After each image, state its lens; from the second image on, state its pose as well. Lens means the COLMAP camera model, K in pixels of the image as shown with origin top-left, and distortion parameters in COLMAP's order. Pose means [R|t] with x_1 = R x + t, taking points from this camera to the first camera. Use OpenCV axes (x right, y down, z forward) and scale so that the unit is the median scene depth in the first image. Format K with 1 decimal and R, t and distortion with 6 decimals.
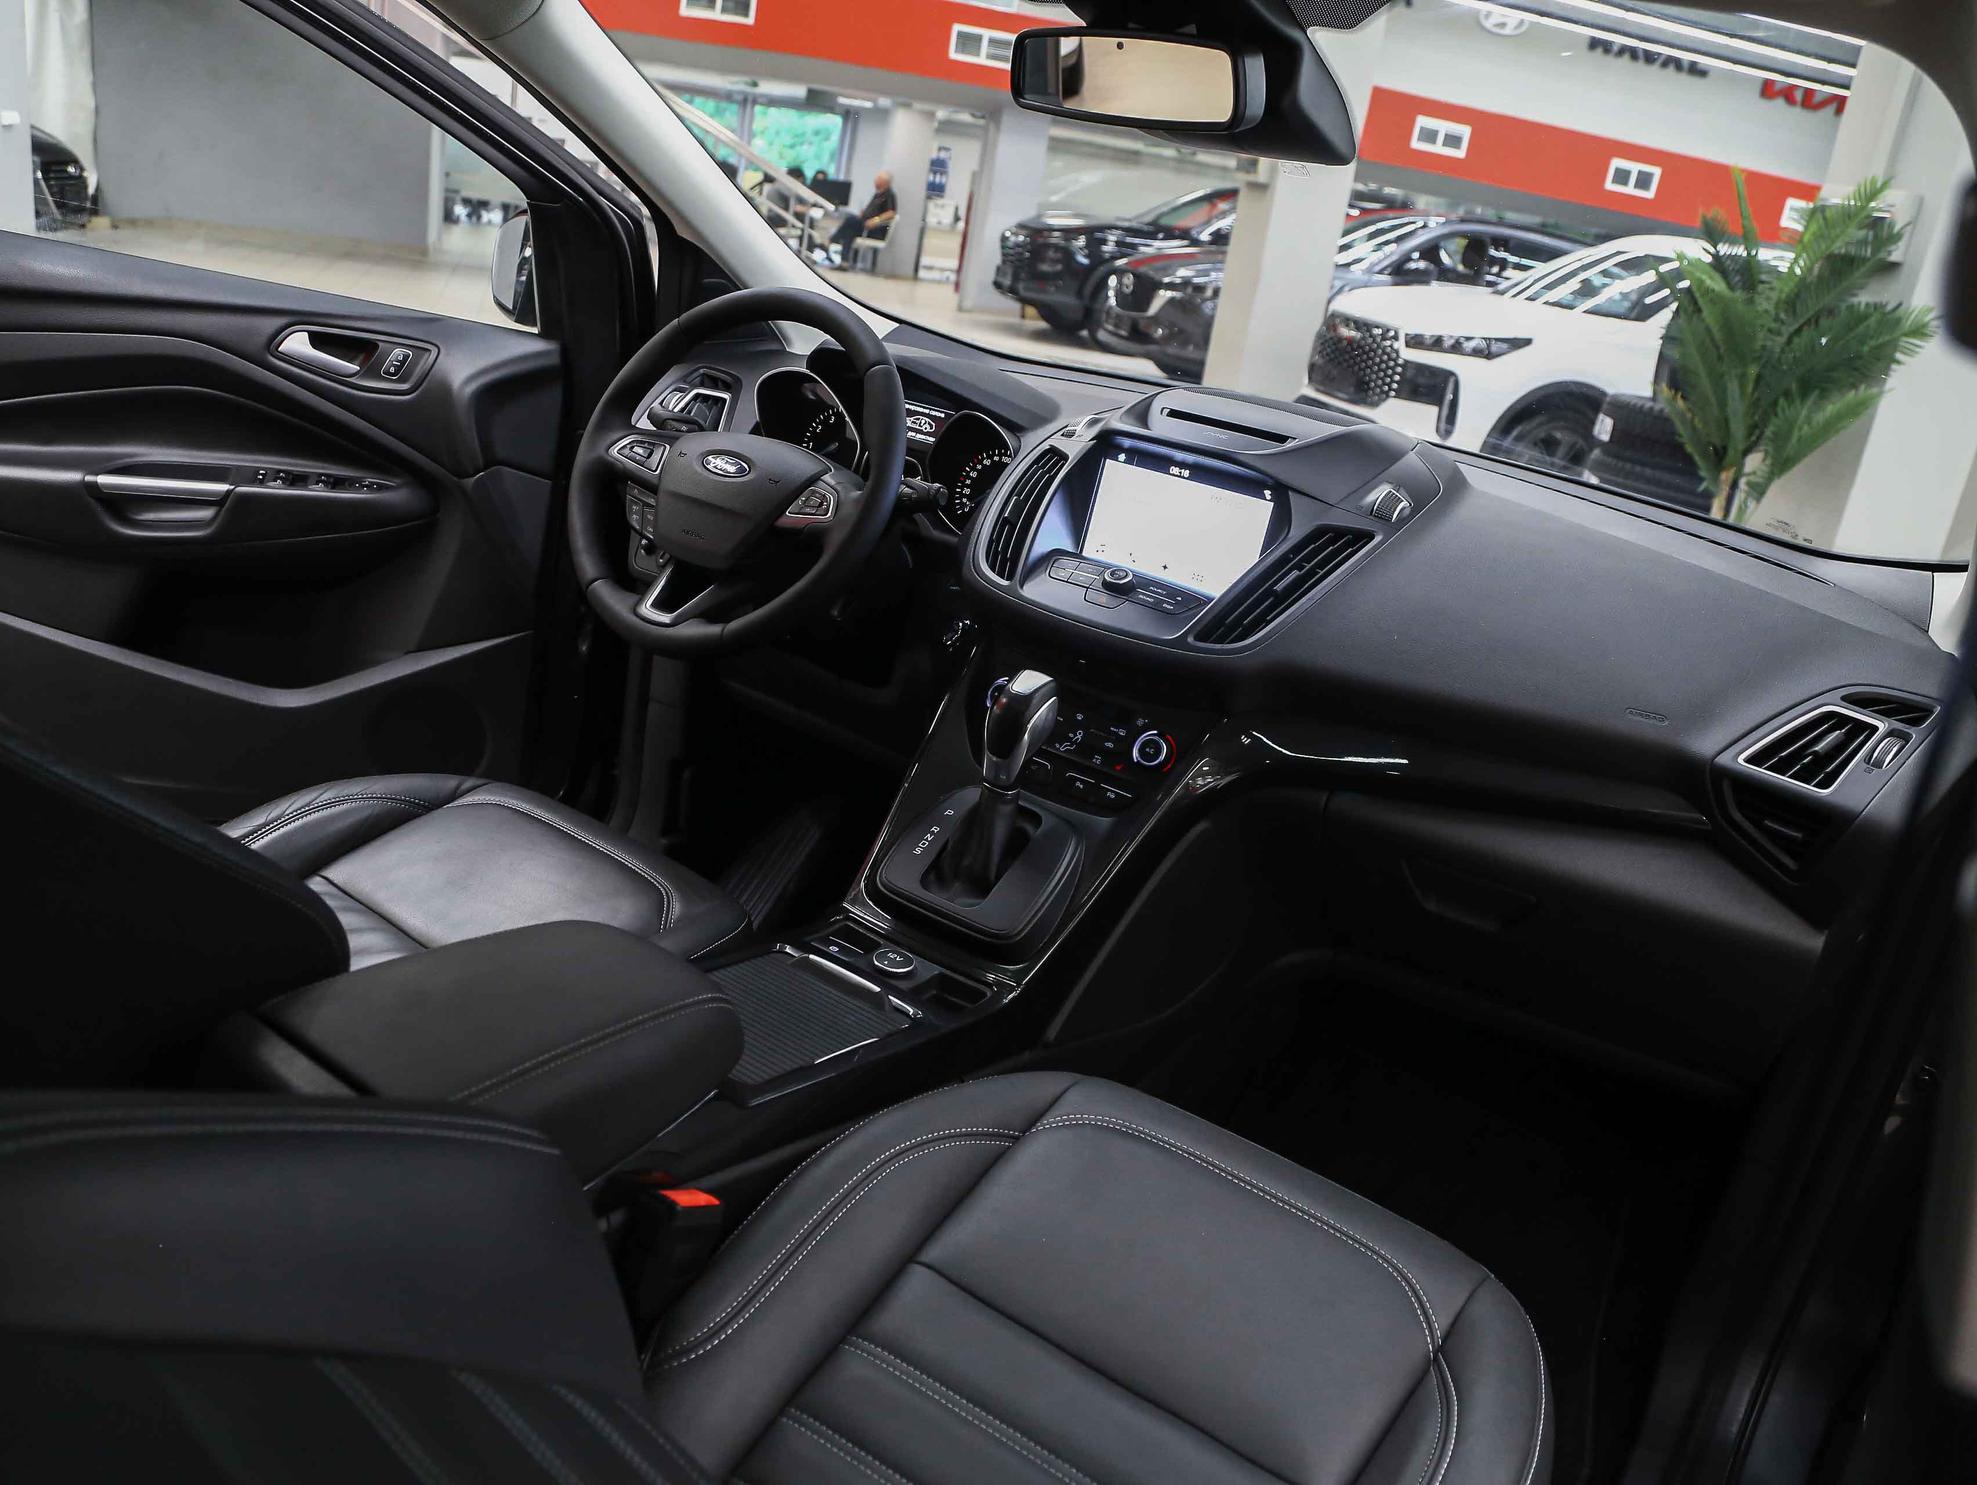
lens RADIAL K [[1540.2, 0, 977.8], [0, 1540.2, 733.2], [0, 0, 1]] dist [-0.122637, 0.072638]
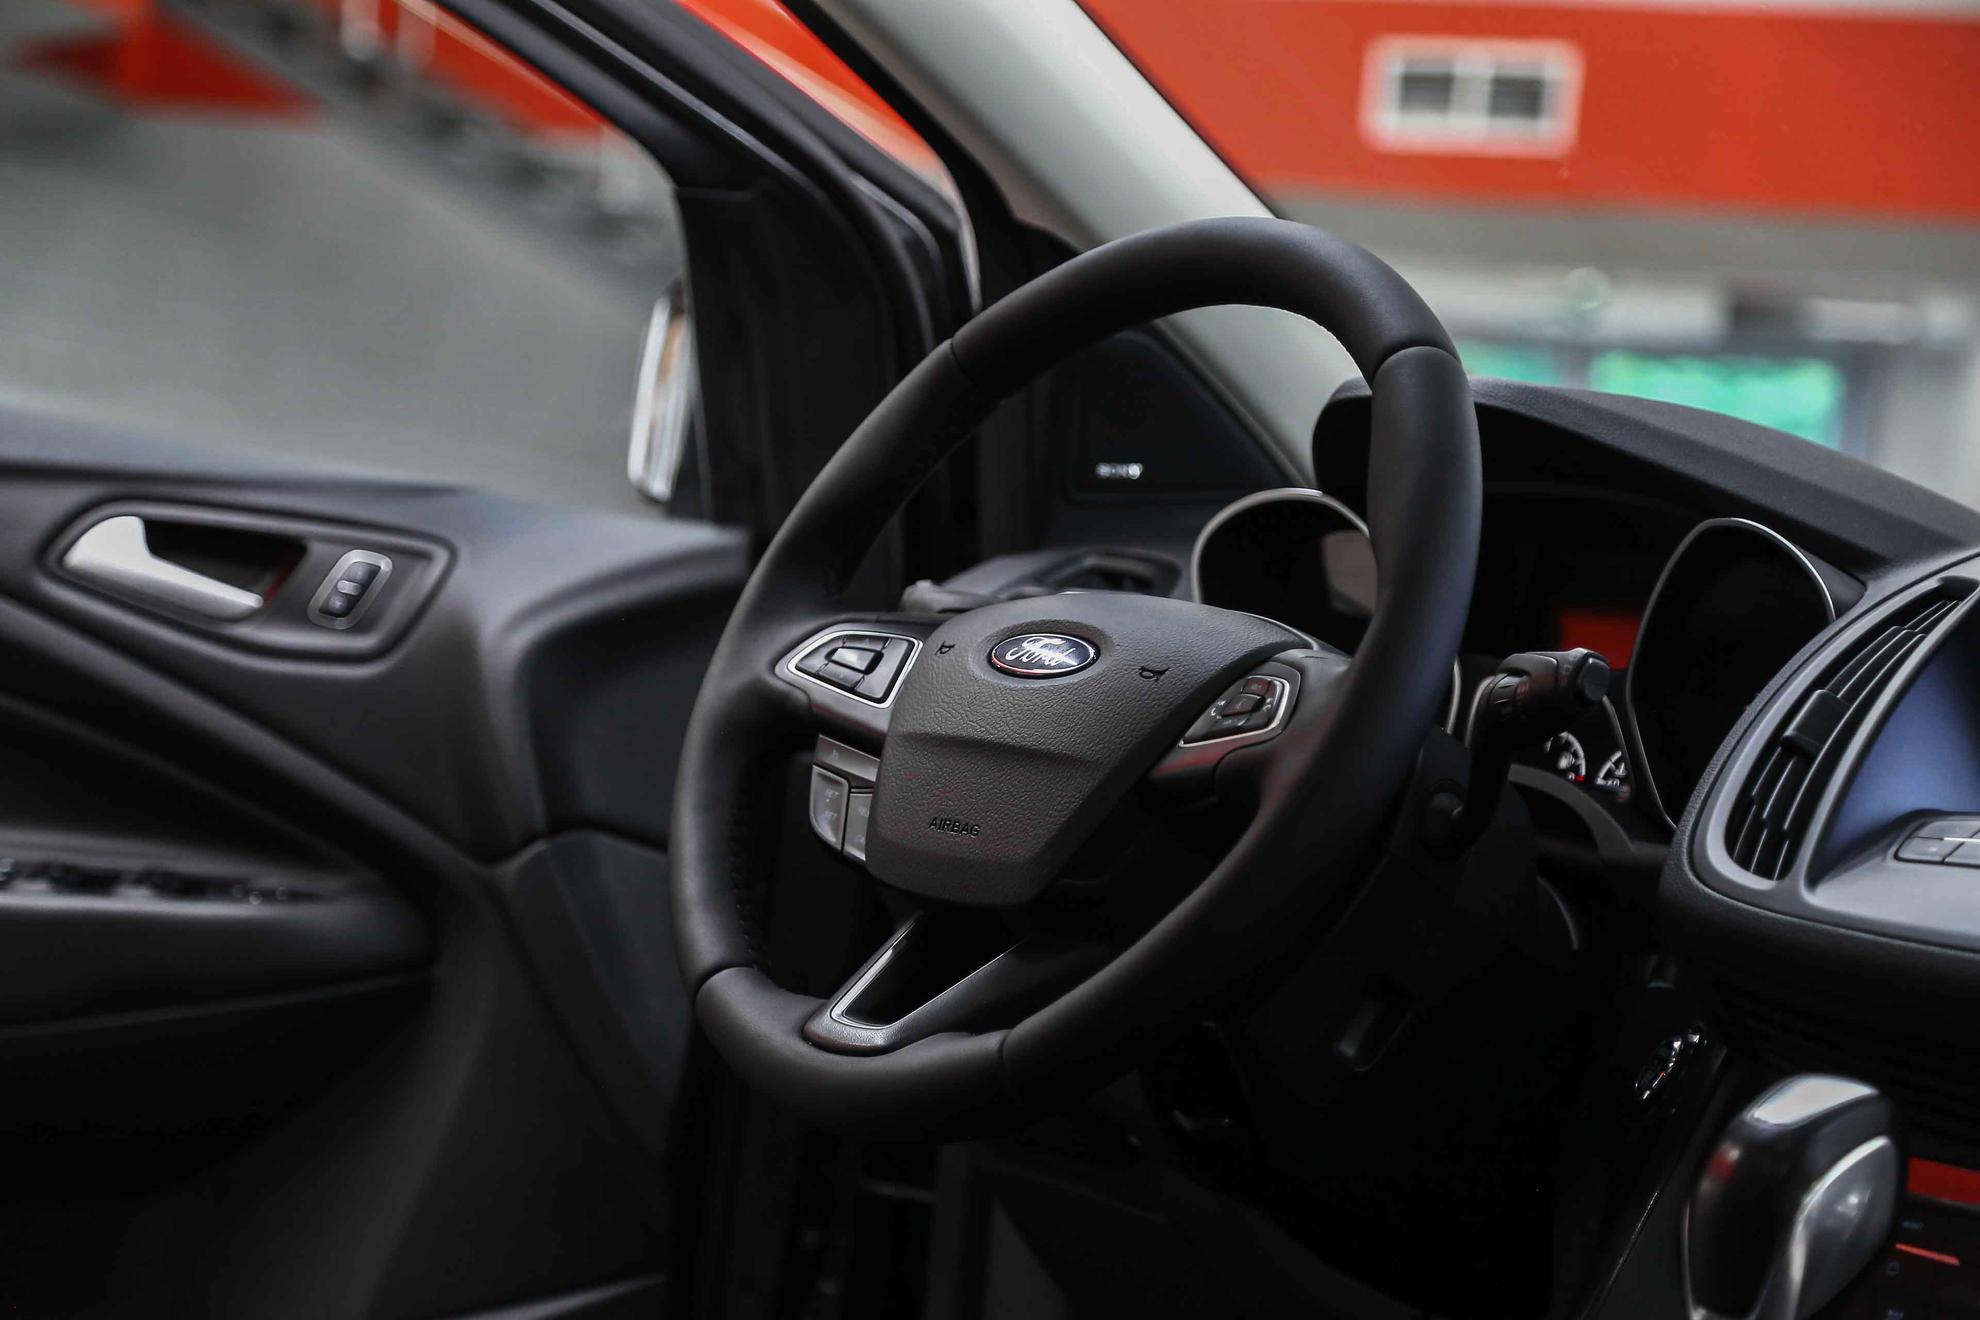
lens RADIAL K [[4312.9, 0, 956.3], [0, 4312.9, 666.1], [0, 0, 1]] dist [0.357973, 0.000000]
pose [[0.953489, -0.071187, -0.292900, 0.129242], [-0.030974, 0.943429, -0.330125, 0.182019], [0.299831, 0.323843, 0.897344, 0.012698]]
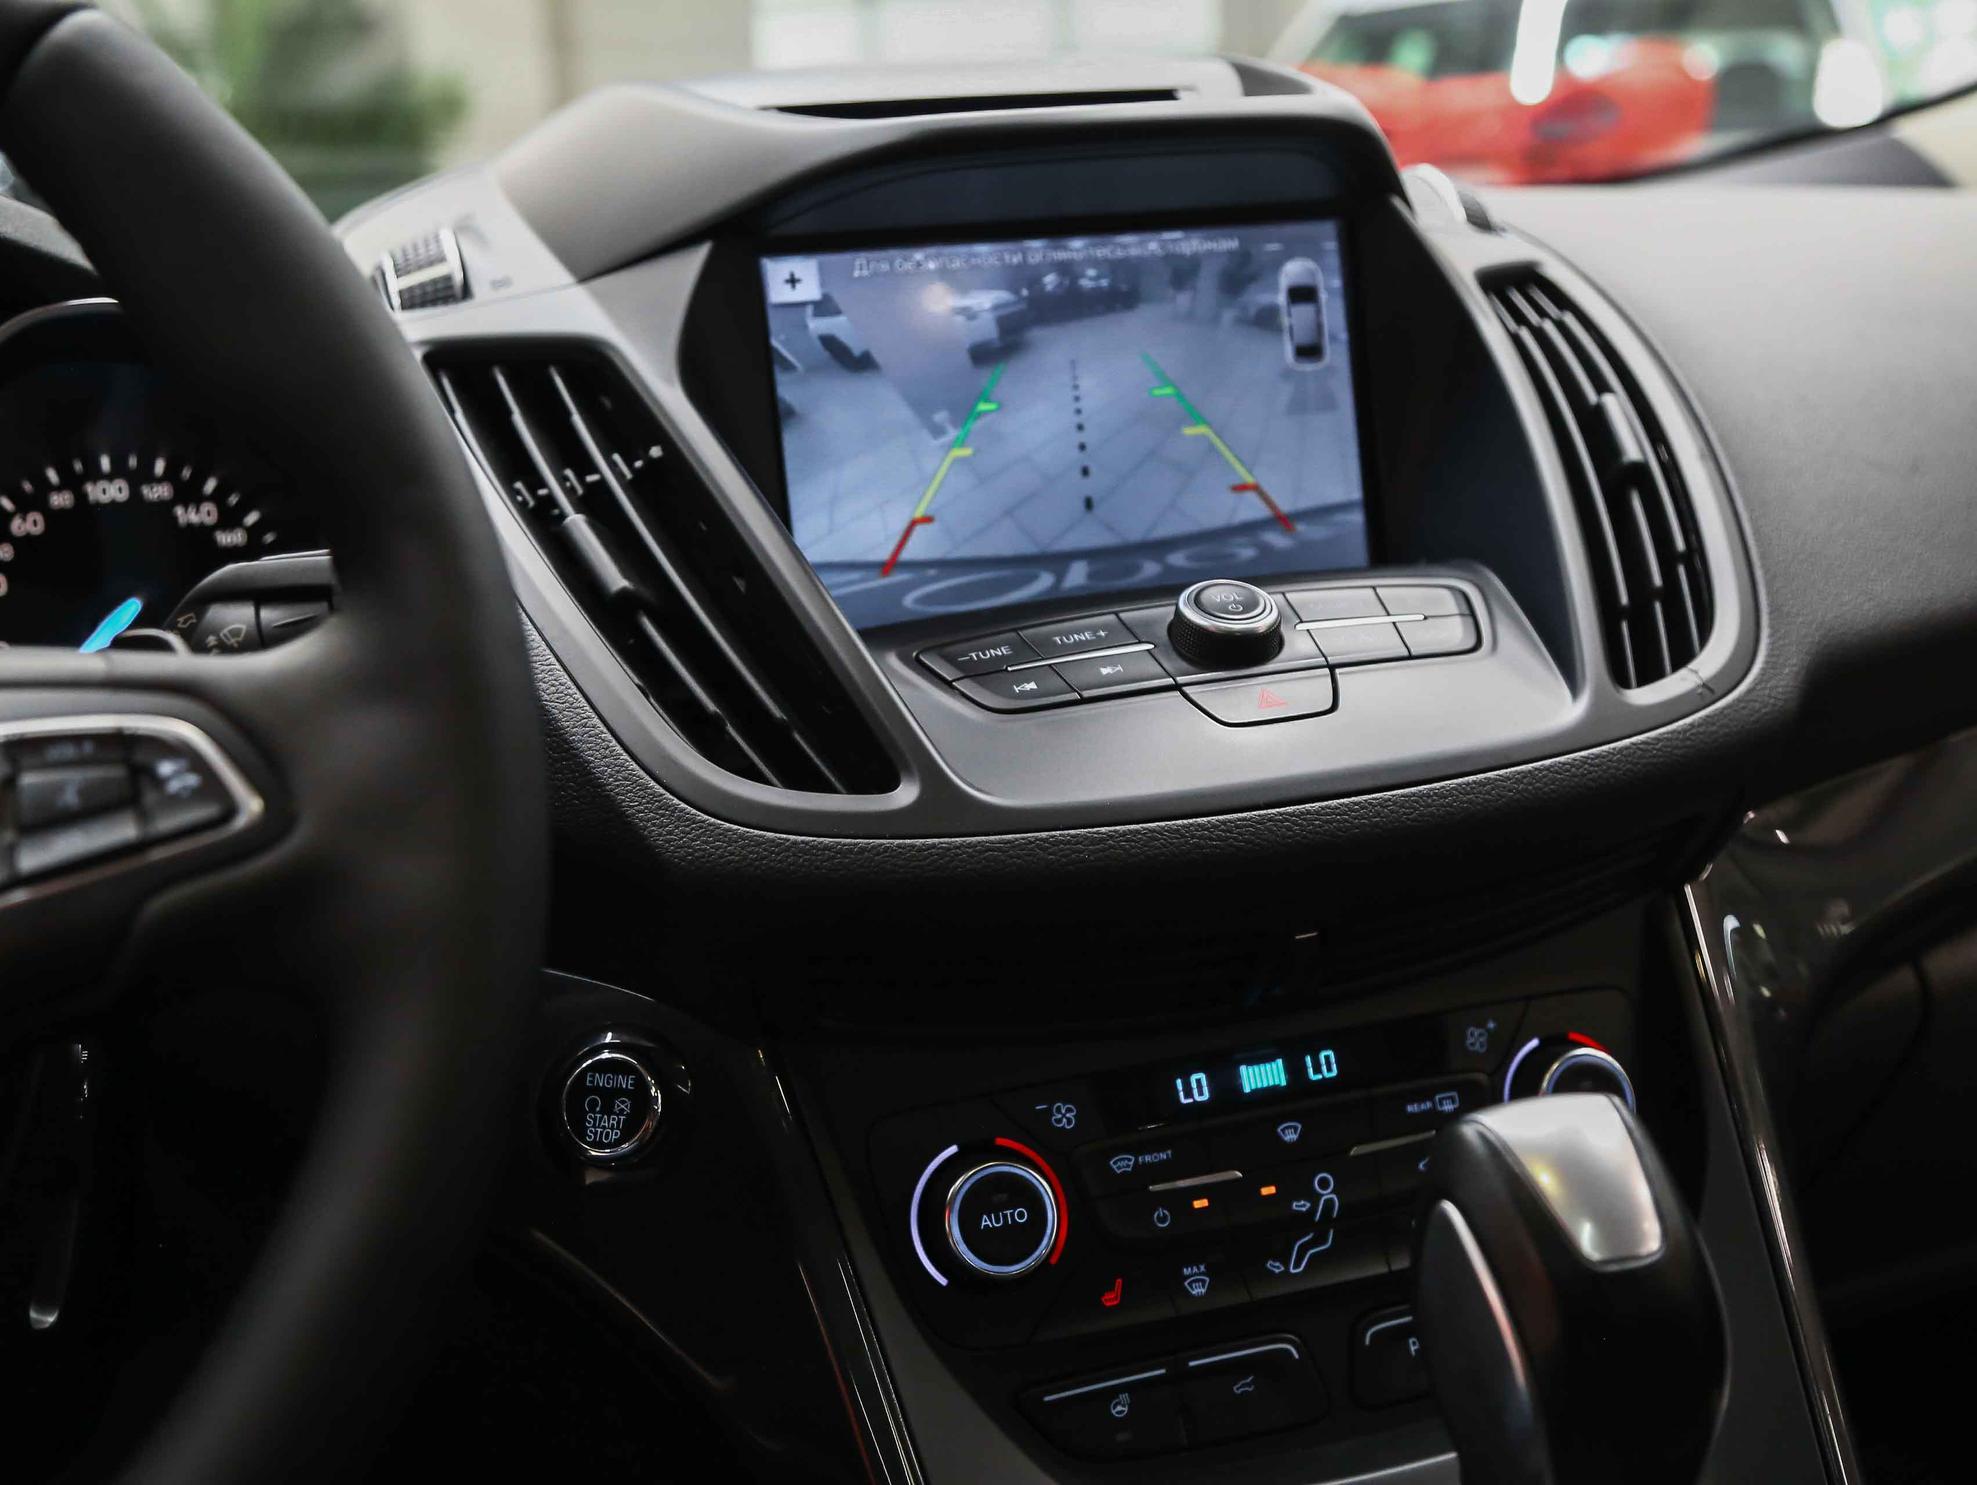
lens RADIAL K [[2430.0, 0, 986.6], [0, 2430.0, 736.3], [0, 0, 1]] dist [0.001513, 0.000000]
pose [[0.576534, -0.353734, 0.736532, -0.239689], [0.413679, 0.903727, 0.110218, -0.133457], [-0.704612, 0.241143, 0.667362, 0.673071]]
